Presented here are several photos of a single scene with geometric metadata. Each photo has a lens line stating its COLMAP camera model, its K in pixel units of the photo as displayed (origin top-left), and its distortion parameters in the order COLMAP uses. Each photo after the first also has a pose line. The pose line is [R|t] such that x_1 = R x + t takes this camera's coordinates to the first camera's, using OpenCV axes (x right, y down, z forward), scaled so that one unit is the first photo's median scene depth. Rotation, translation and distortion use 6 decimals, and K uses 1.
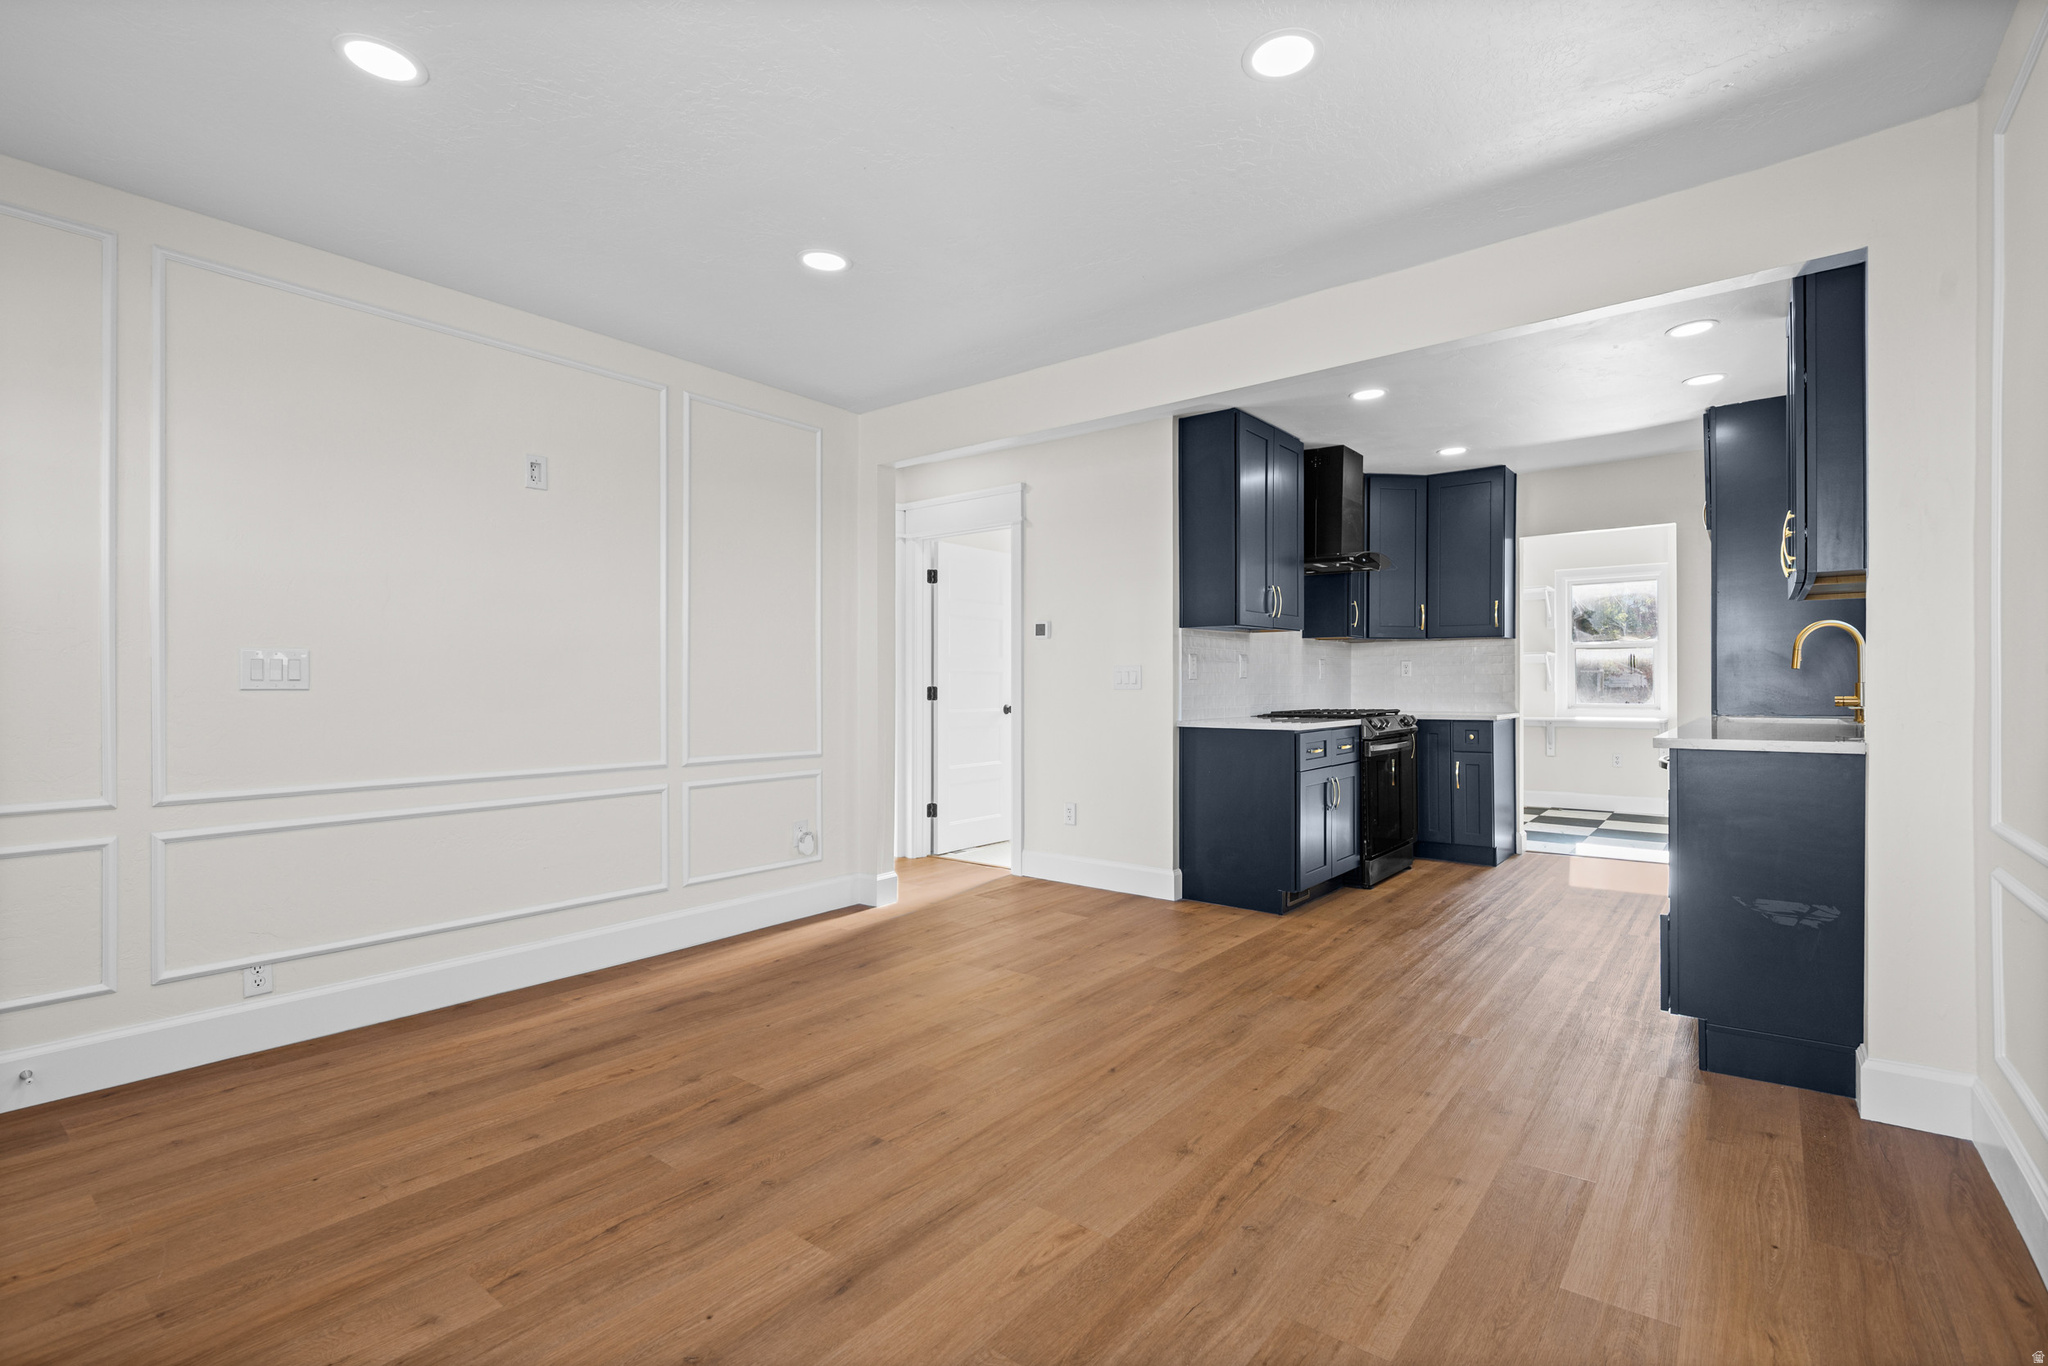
lens RADIAL K [[933.3, 0, 1007.4], [0, 933.3, 693.0], [0, 0, 1]] dist [0.004237, -0.002635]
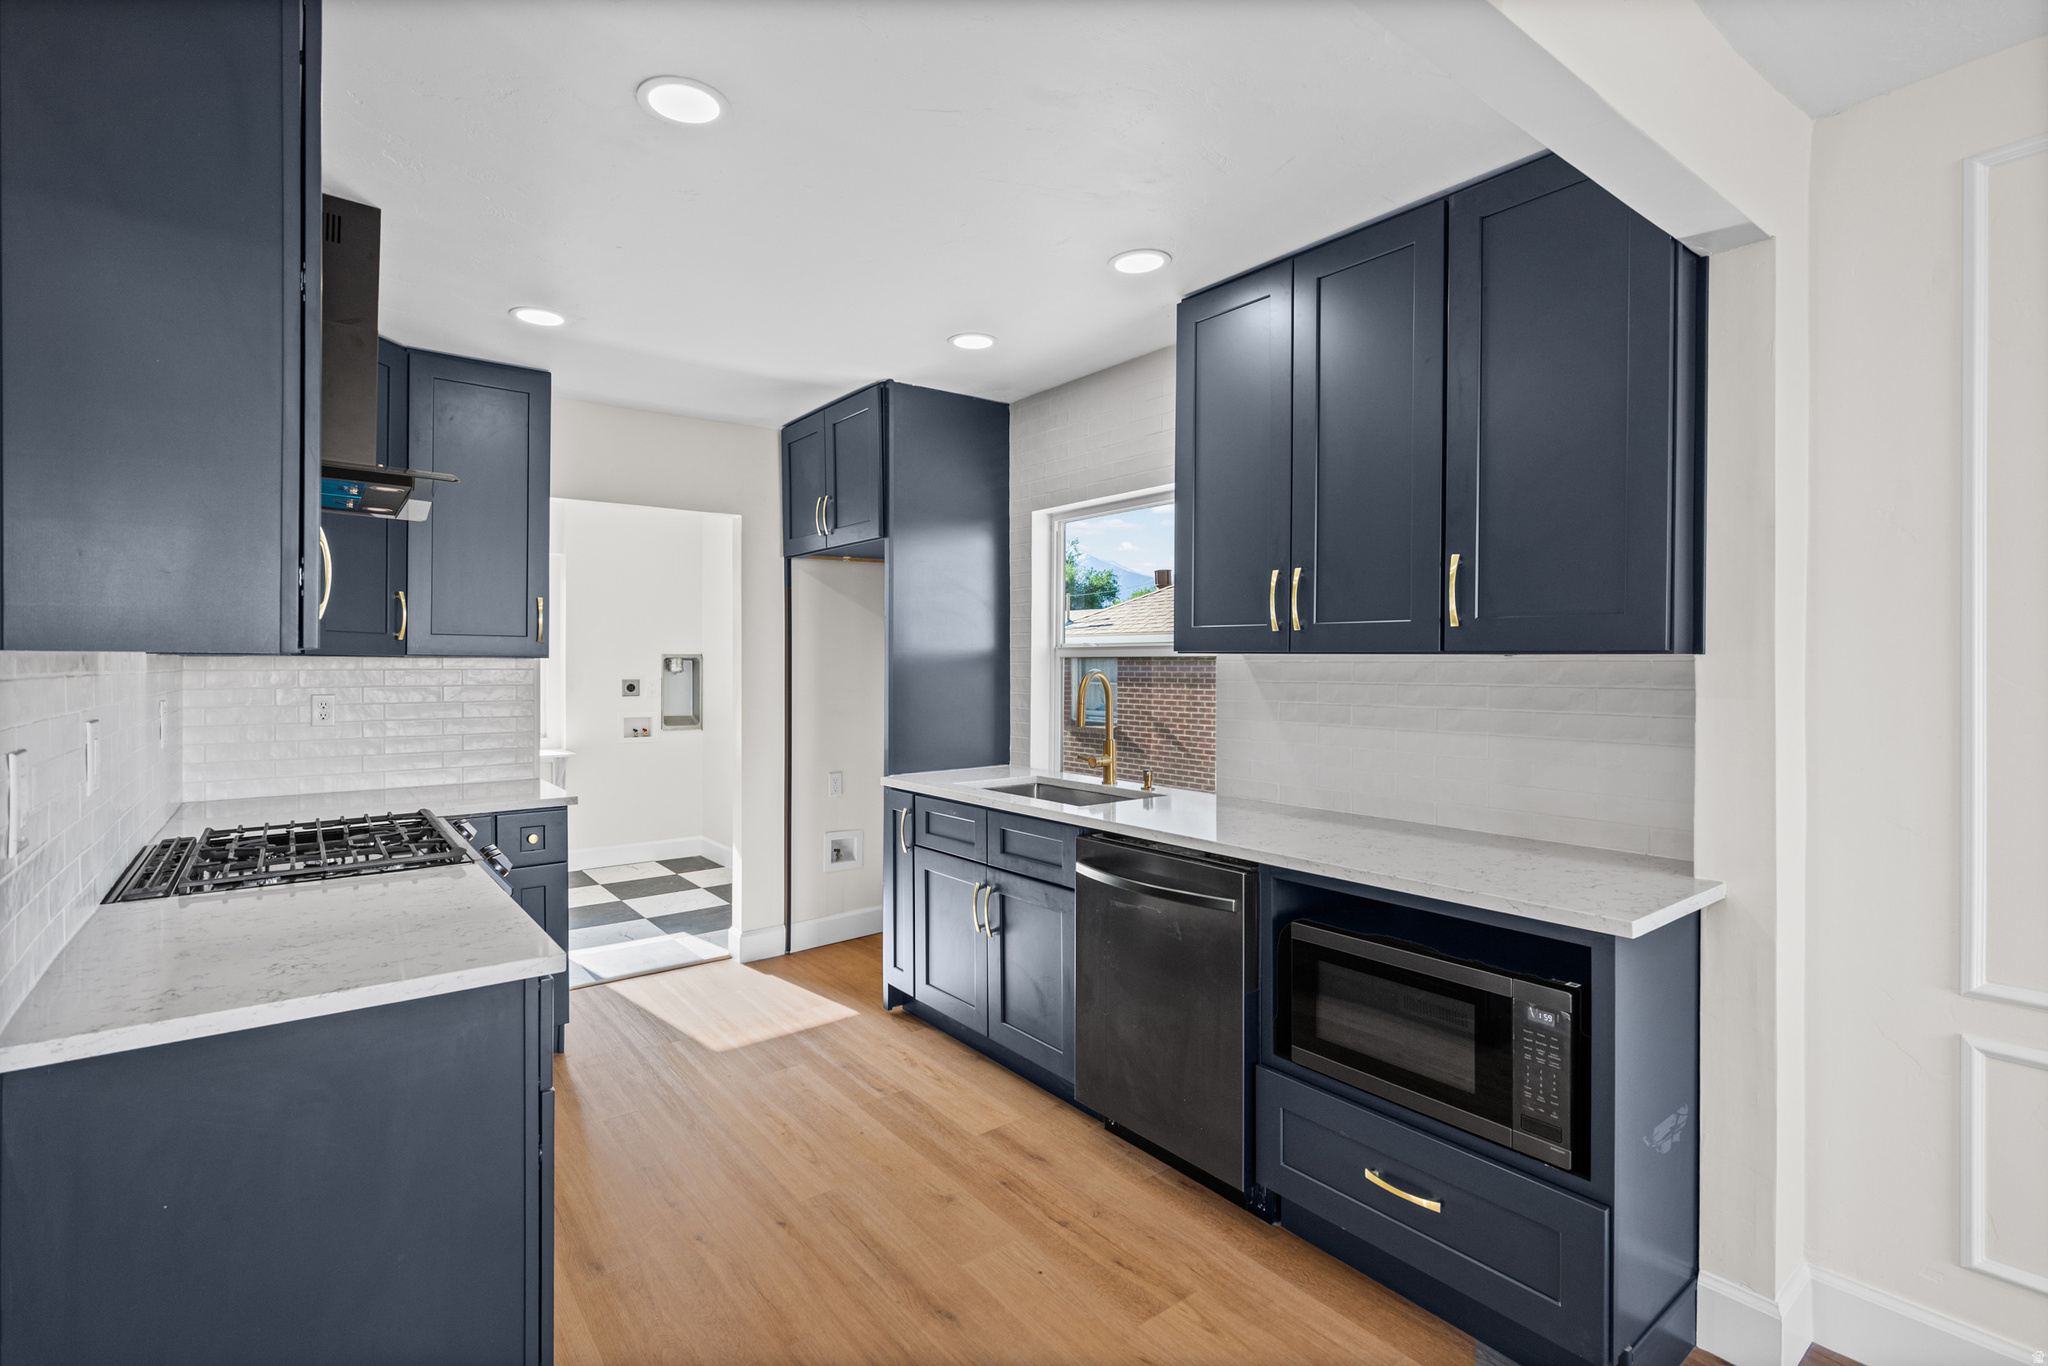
lens RADIAL K [[933.3, 0, 1015.1], [0, 933.3, 671.7], [0, 0, 1]] dist [0.004237, -0.002635]
pose [[0.229366, -0.006441, 0.973319, 0.033996], [0.007581, 0.999960, 0.004831, -0.111380], [-0.973311, 0.006270, 0.229406, 1.208813]]
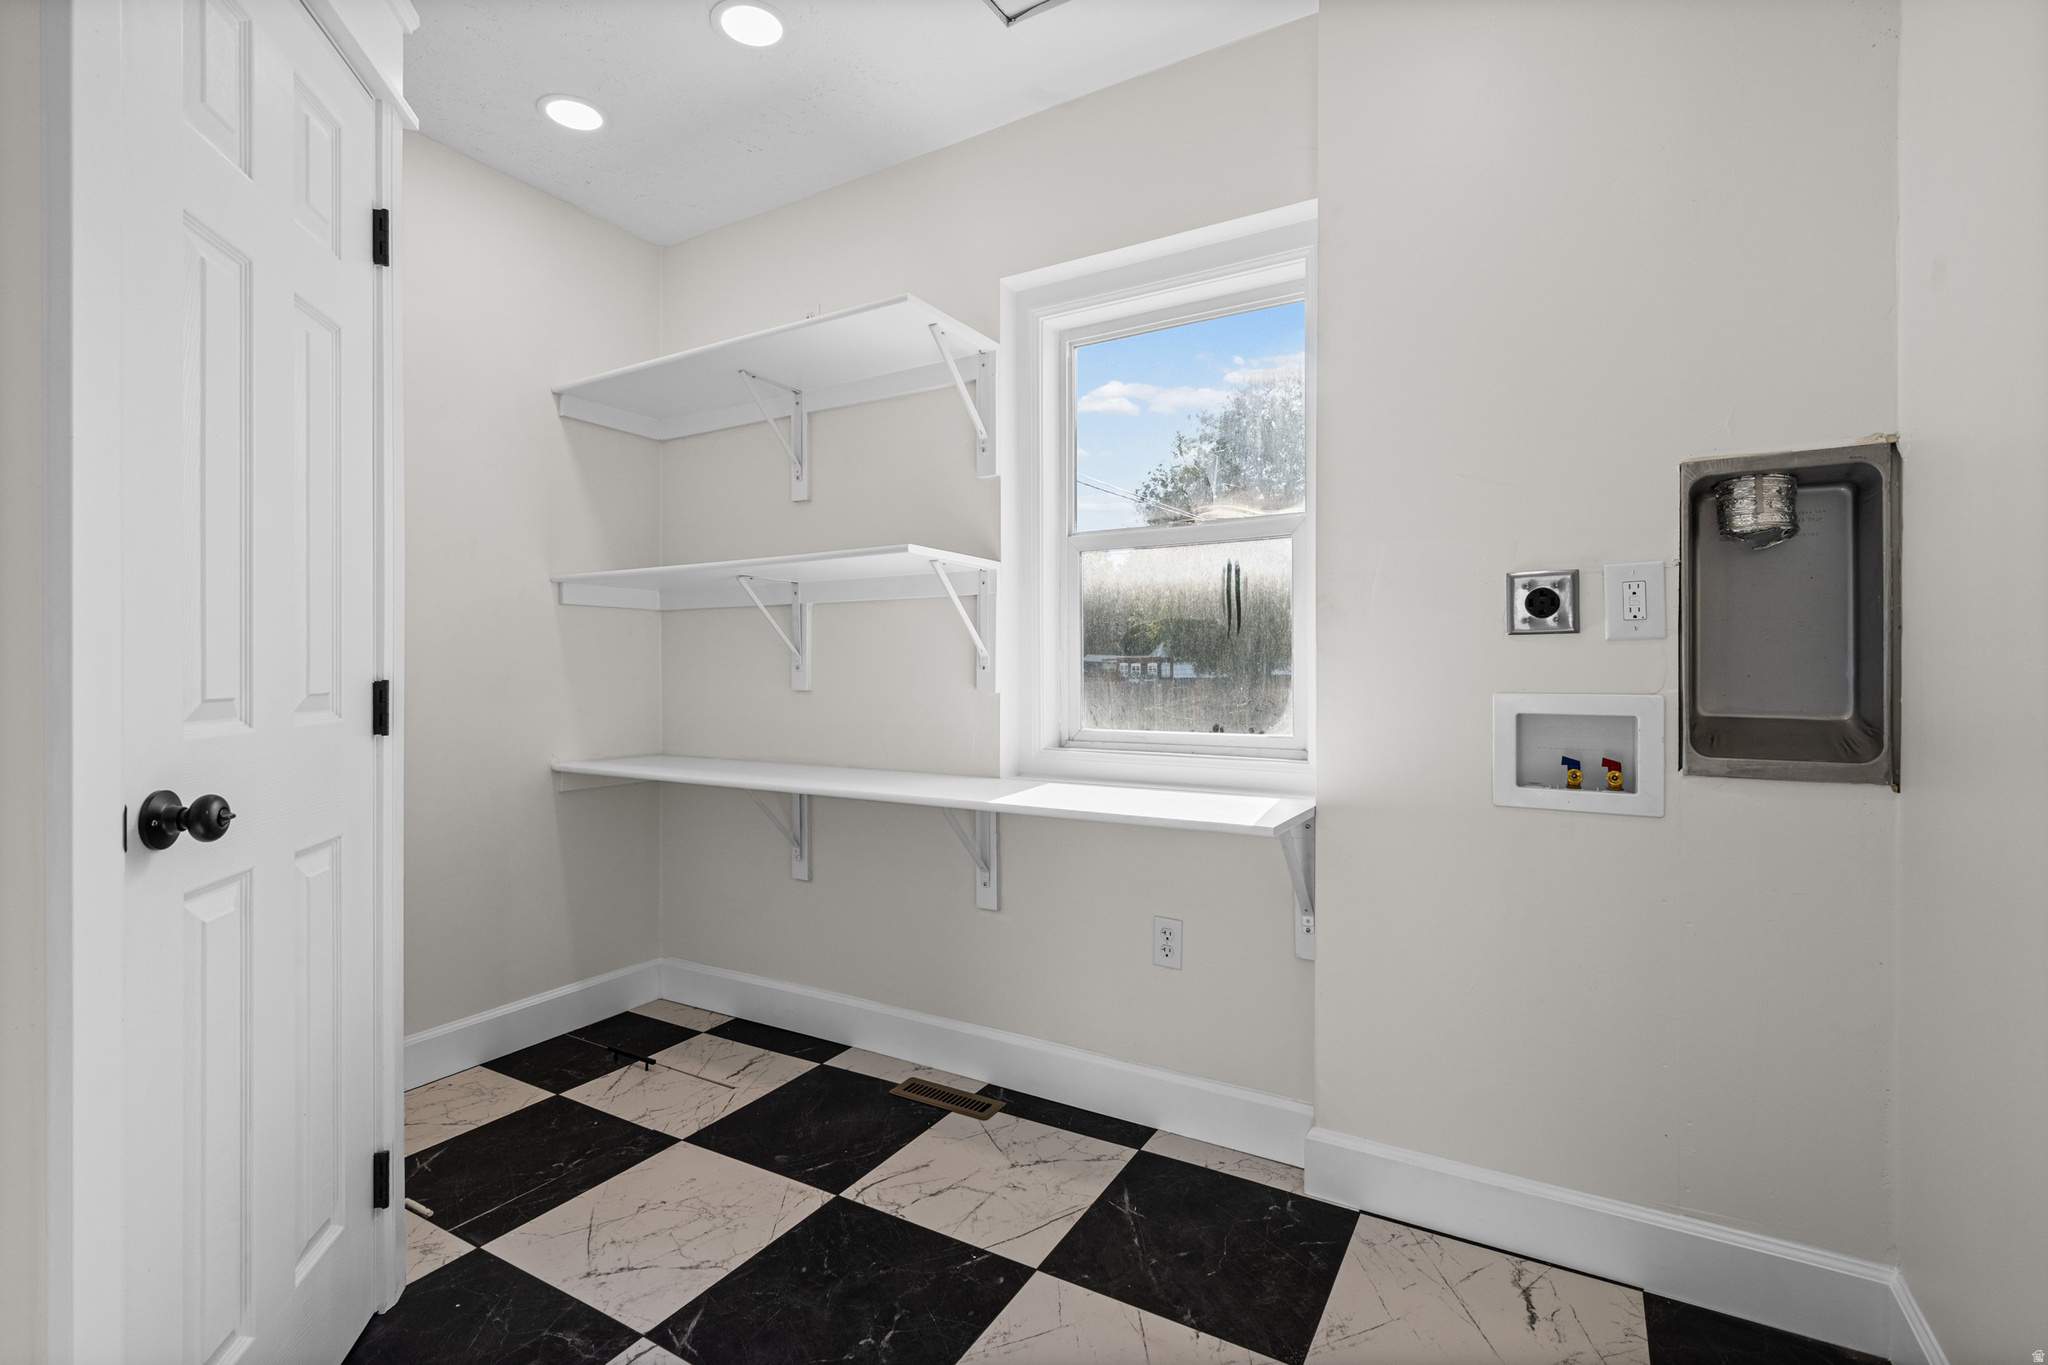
lens RADIAL K [[933.3, 0, 1008.4], [0, 933.3, 679.0], [0, 0, 1]] dist [0.004237, -0.002635]
pose [[0.989171, 0.008259, 0.146538, 1.613510], [-0.008568, 0.999962, 0.001475, -0.015836], [-0.146520, -0.002715, 0.989204, 2.095785]]
